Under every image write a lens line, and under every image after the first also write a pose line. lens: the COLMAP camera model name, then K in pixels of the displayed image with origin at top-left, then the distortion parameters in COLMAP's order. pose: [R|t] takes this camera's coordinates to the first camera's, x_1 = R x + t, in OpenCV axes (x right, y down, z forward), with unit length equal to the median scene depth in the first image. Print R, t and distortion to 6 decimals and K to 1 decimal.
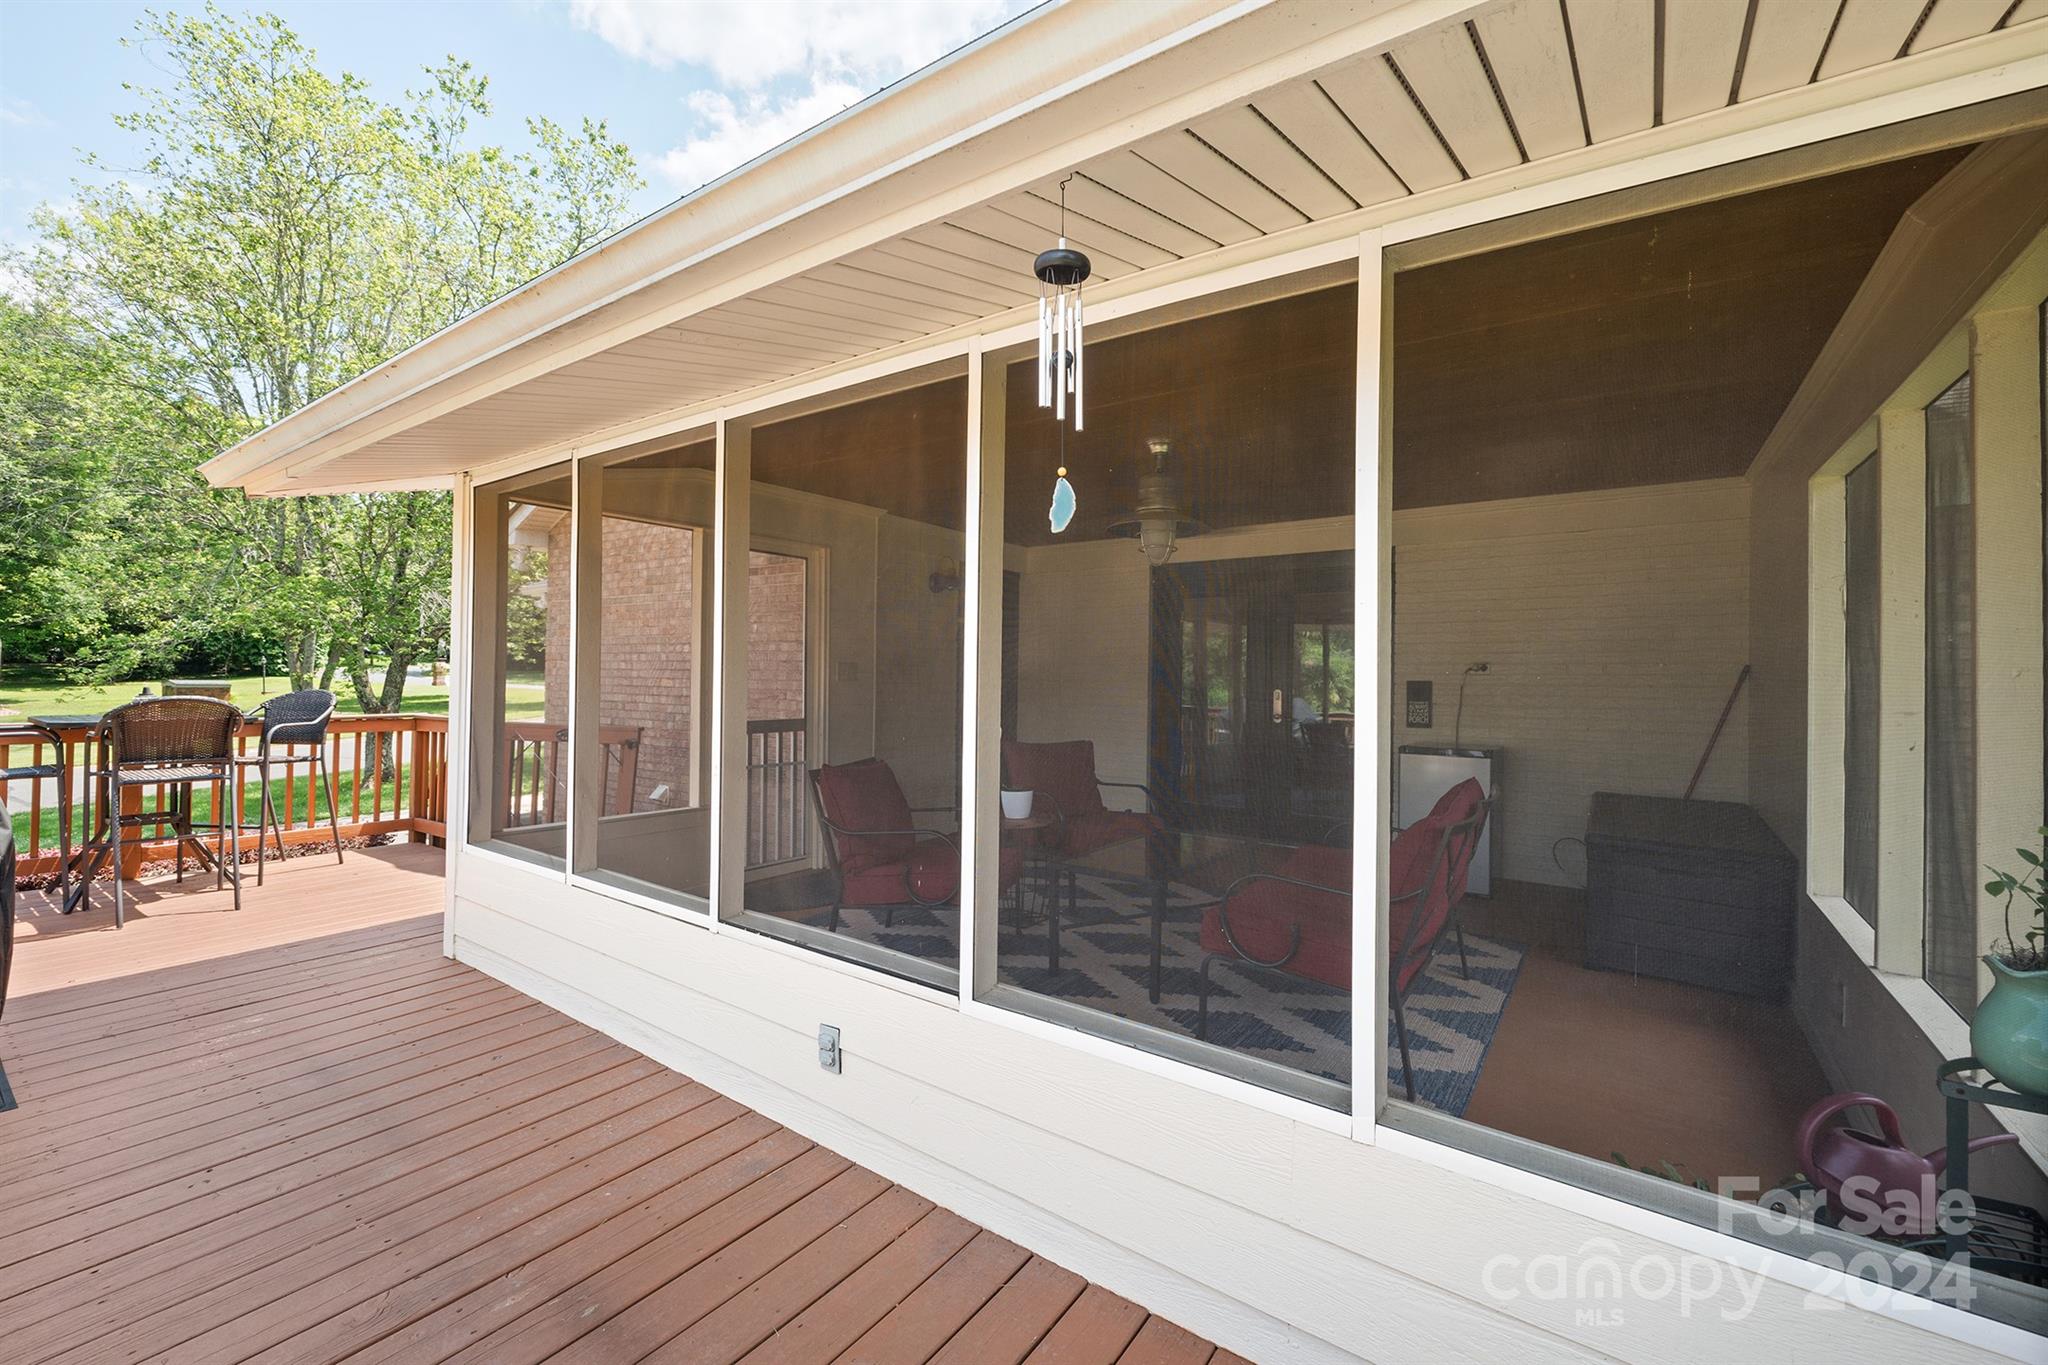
lens RADIAL K [[864.2, 0, 1021.6], [0, 864.2, 675.6], [0, 0, 1]] dist [-0.003650, -0.000573]
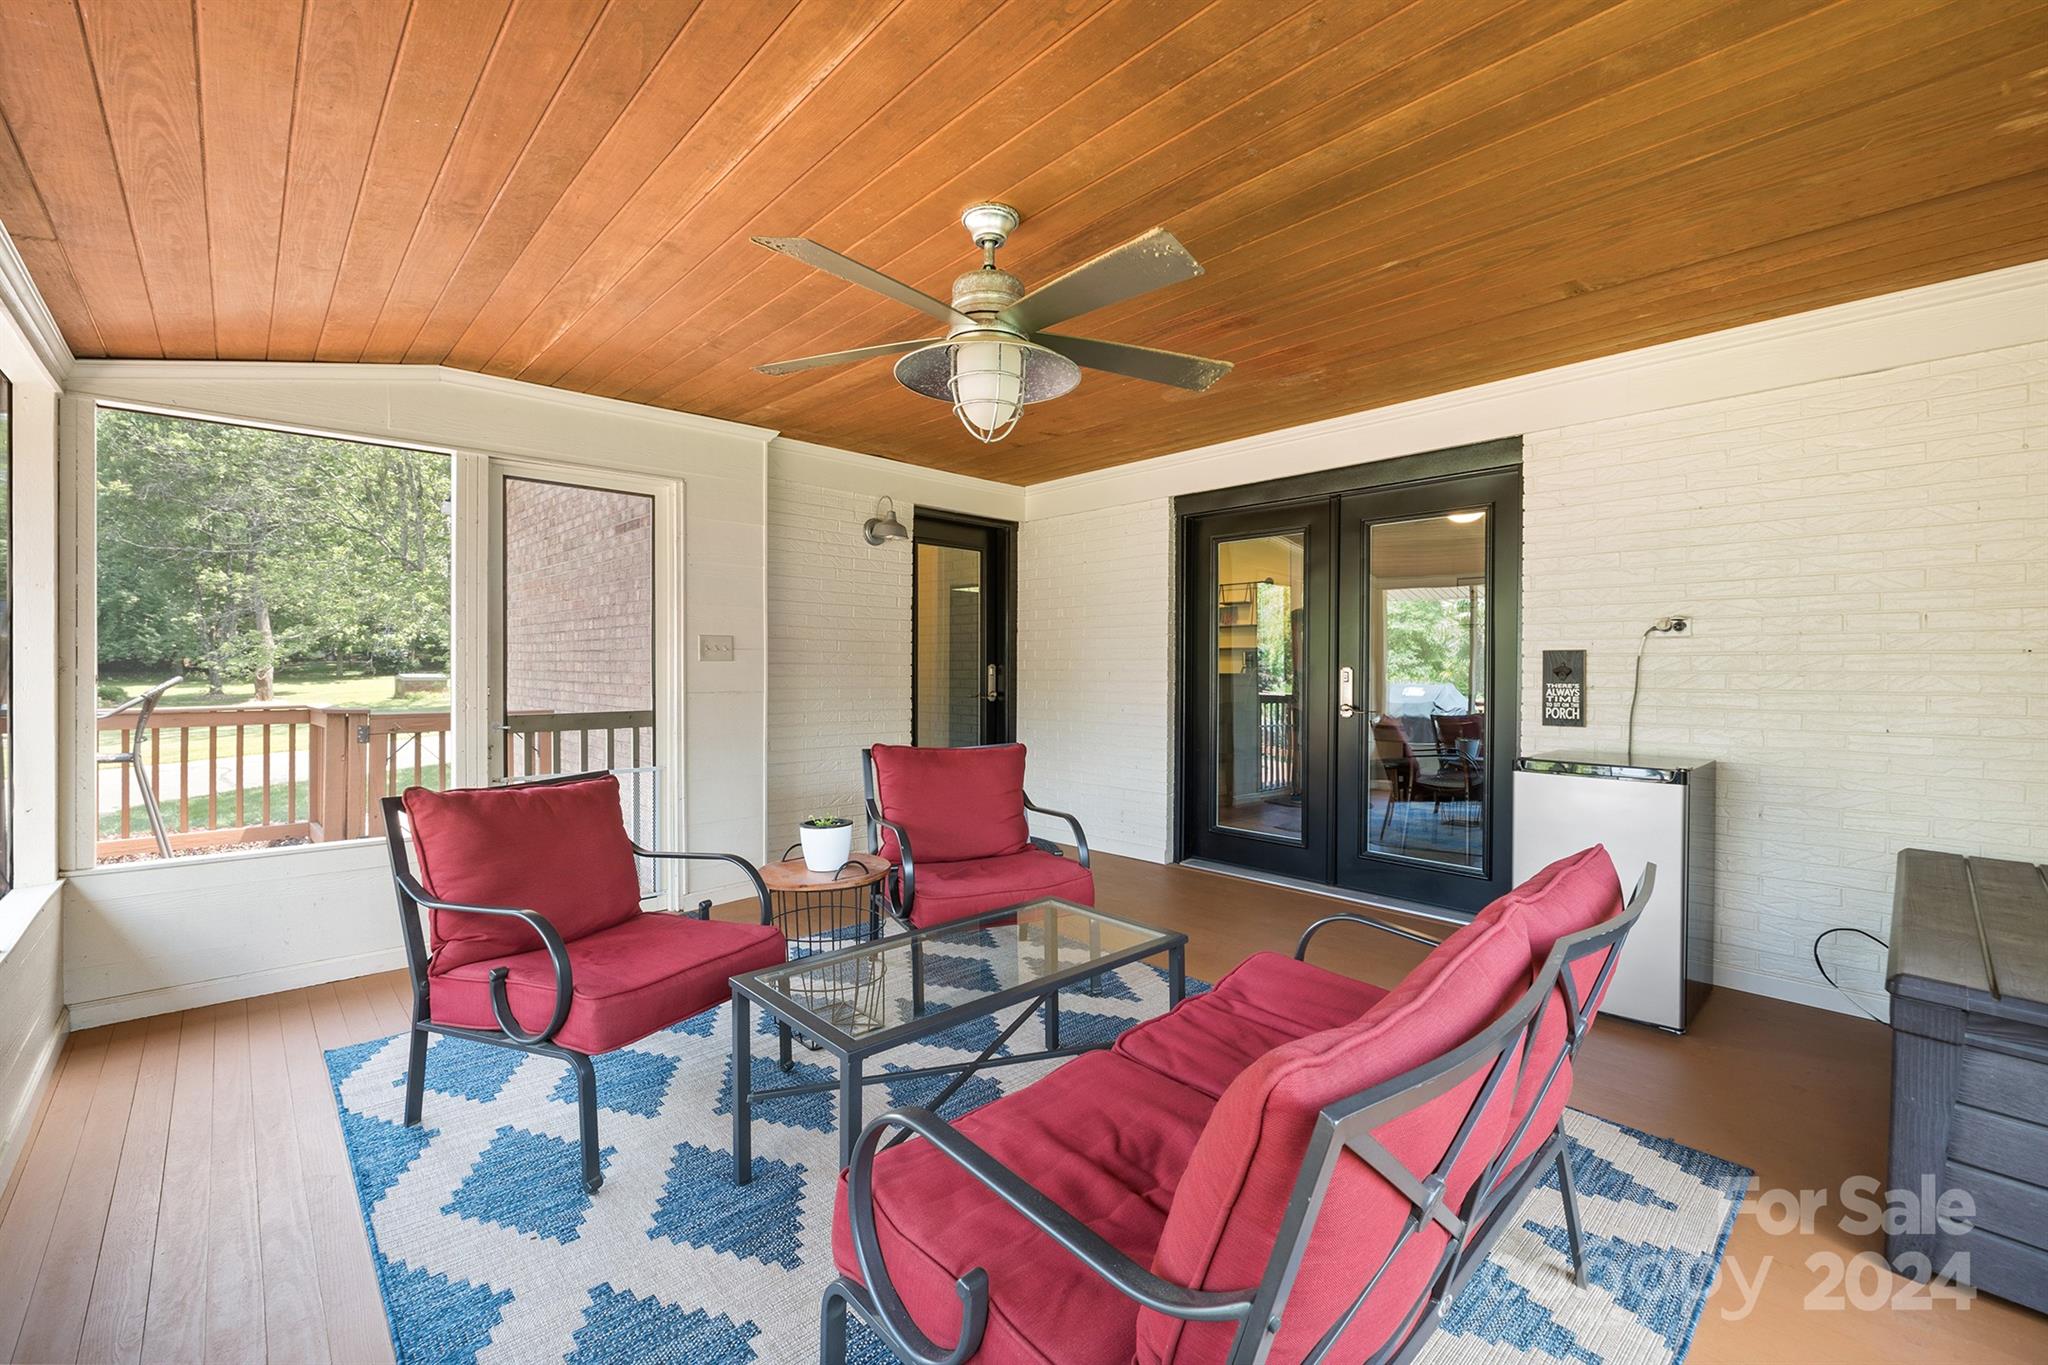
lens RADIAL K [[864.2, 0, 1025.7], [0, 864.2, 681.8], [0, 0, 1]] dist [-0.003650, -0.000573]
pose [[0.980675, -0.004654, -0.195591, 0.223457], [0.008267, 0.999810, 0.017662, 0.016016], [0.195472, -0.018938, 0.980527, 0.353543]]
